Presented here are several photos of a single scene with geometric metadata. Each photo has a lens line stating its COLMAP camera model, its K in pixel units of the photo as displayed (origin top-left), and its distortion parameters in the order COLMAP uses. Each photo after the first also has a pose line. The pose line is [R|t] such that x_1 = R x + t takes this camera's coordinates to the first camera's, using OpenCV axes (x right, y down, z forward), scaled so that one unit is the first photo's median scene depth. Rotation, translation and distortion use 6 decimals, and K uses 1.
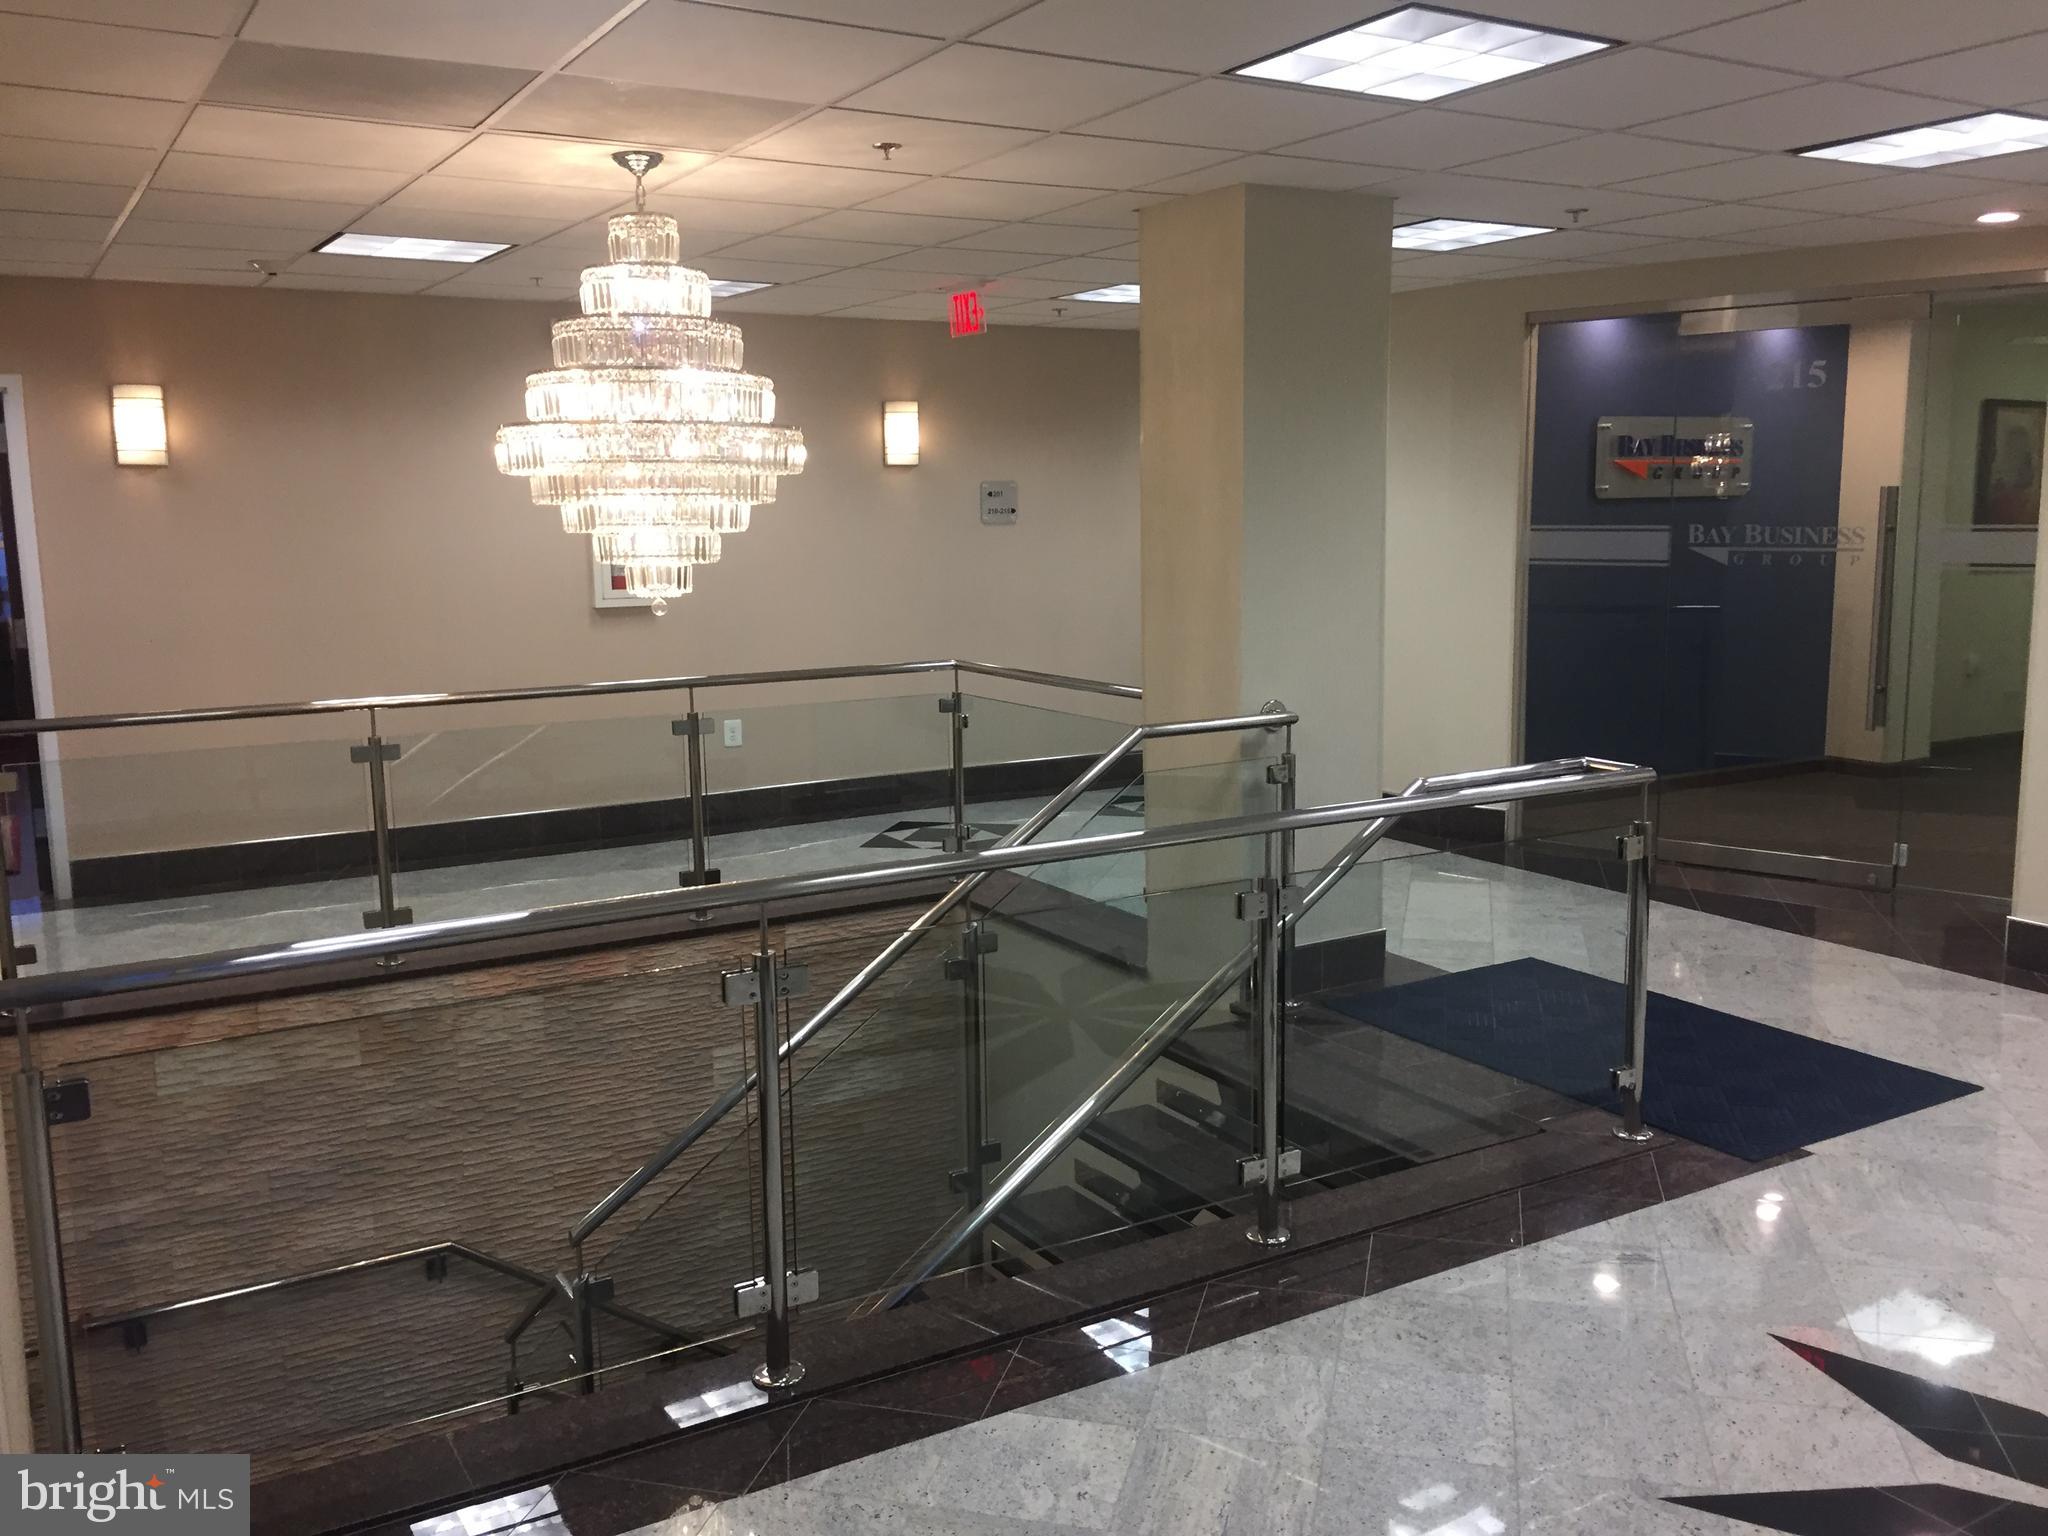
lens RADIAL K [[1763.3, 0, 1019.2], [0, 1763.3, 772.9], [0, 0, 1]] dist [-0.000562, -0.011136]
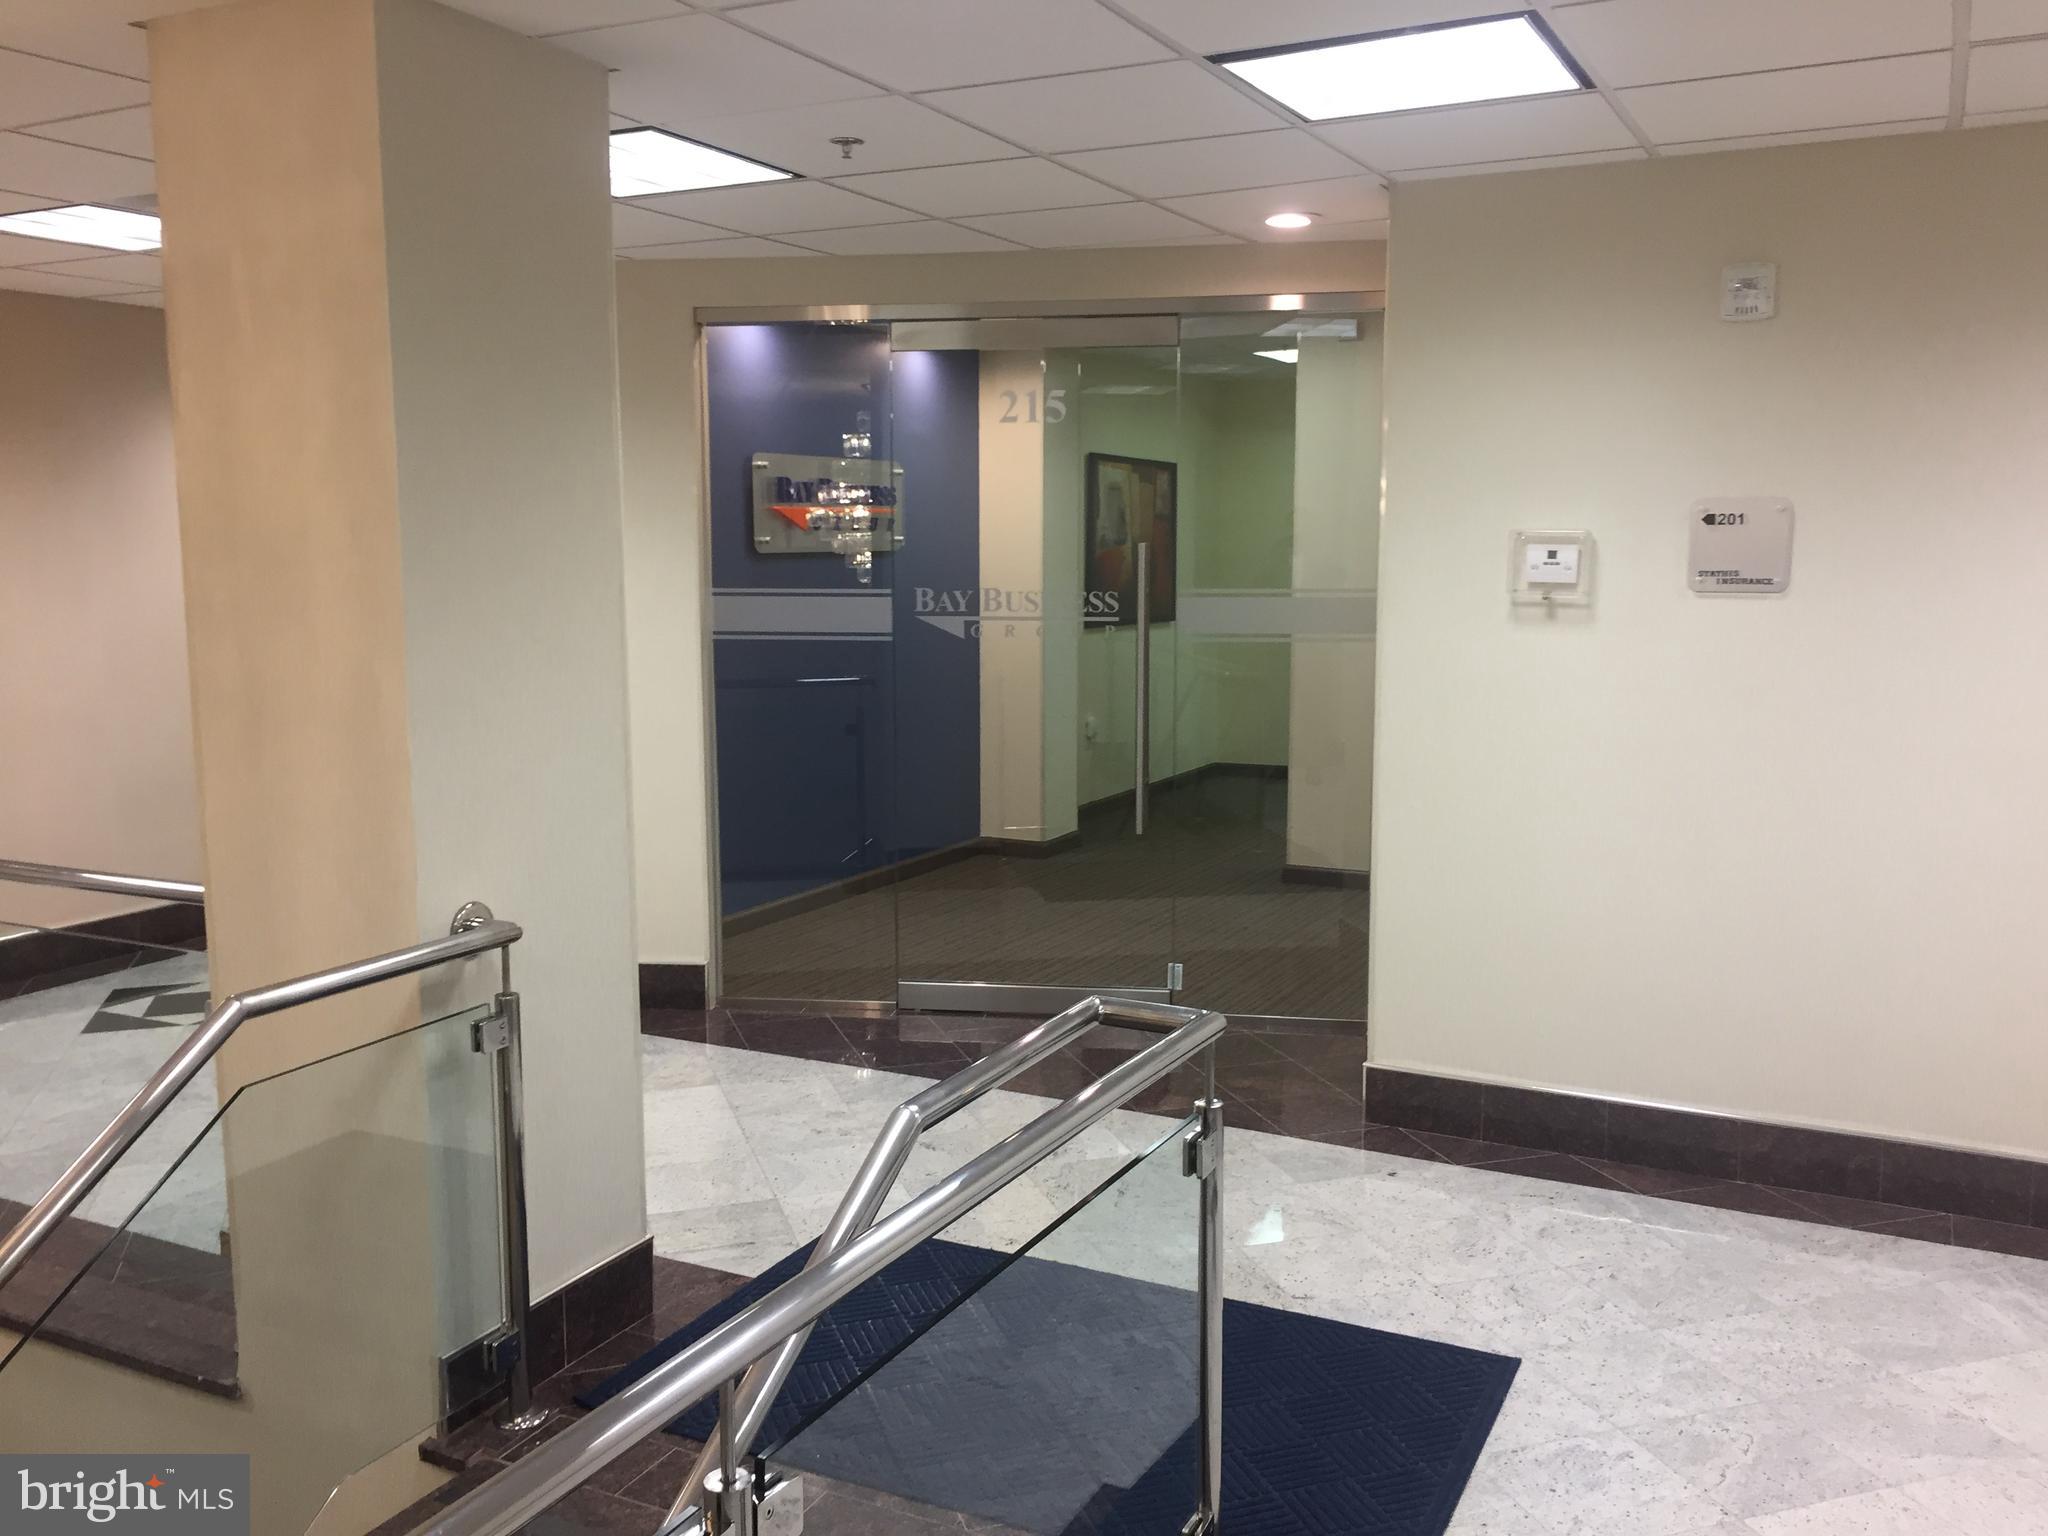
lens RADIAL K [[1763.3, 0, 1019.2], [0, 1763.3, 772.9], [0, 0, 1]] dist [-0.000562, -0.011136]
pose [[0.847668, -0.056697, 0.527489, -0.003882], [0.071044, 0.997449, -0.006957, -0.049253], [-0.525749, 0.043372, 0.849533, 0.305729]]
